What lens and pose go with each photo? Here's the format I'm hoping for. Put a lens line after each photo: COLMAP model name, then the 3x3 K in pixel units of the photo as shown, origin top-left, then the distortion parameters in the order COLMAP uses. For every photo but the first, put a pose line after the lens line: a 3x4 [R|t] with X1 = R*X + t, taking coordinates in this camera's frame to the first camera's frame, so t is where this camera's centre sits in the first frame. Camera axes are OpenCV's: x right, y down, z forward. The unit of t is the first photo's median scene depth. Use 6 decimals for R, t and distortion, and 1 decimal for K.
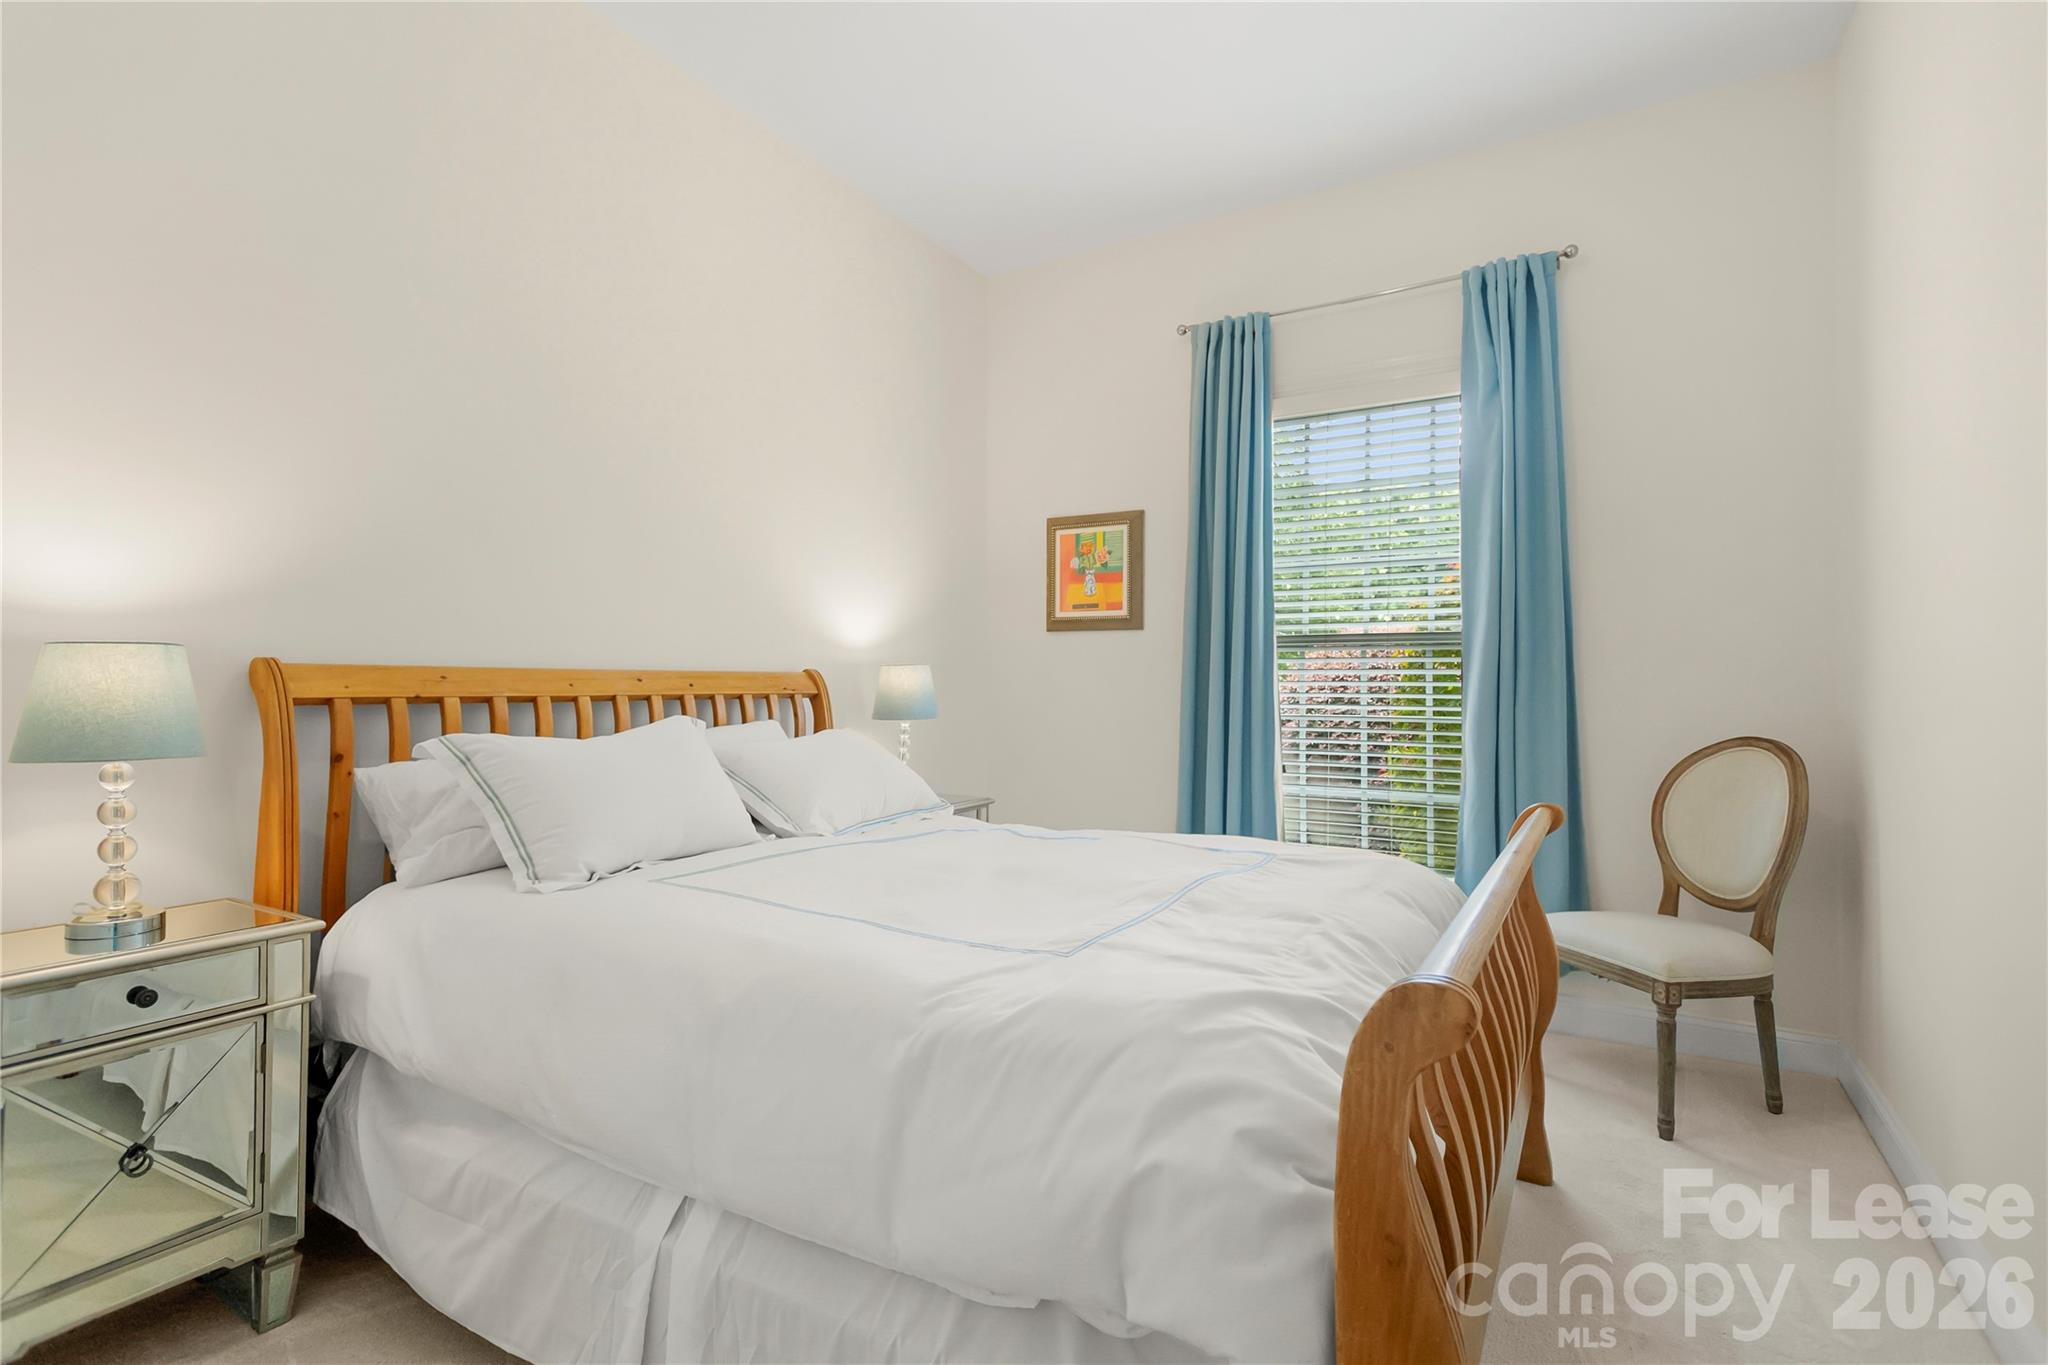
lens RADIAL K [[965.6, 0, 1035.5], [0, 965.6, 694.0], [0, 0, 1]] dist [0.001158, 0.000138]
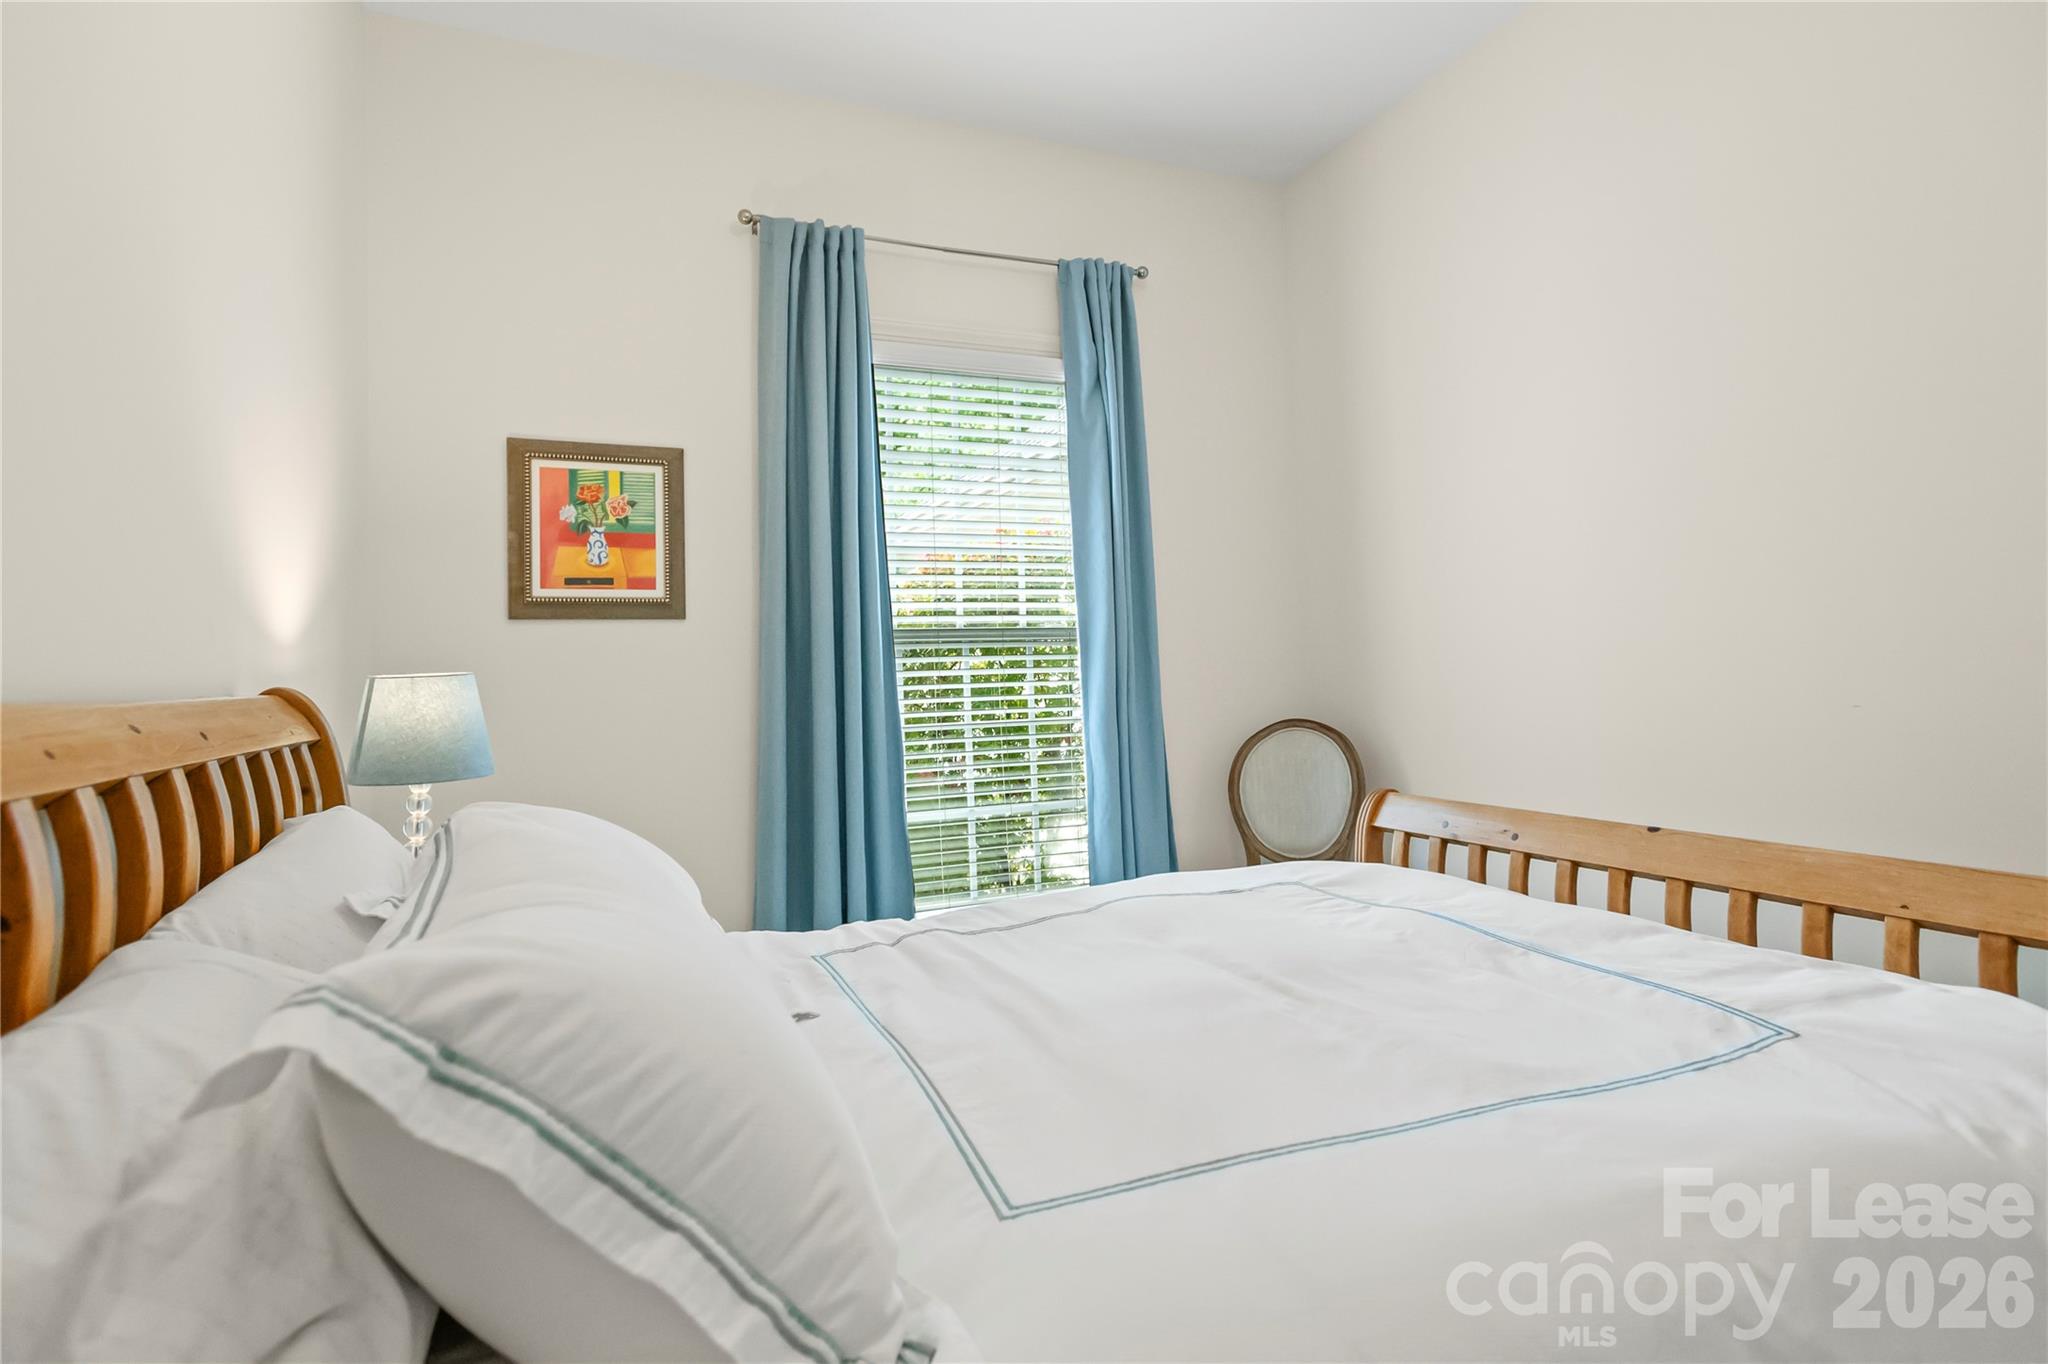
lens RADIAL K [[1050.6, 0, 1024.7], [0, 1050.6, 640.9], [0, 0, 1]] dist [-0.000194, -0.000001]
pose [[0.581650, 0.007461, 0.813405, -0.363333], [0.043768, 0.998222, -0.040453, -0.009658], [-0.812261, 0.059130, 0.580290, 0.363570]]
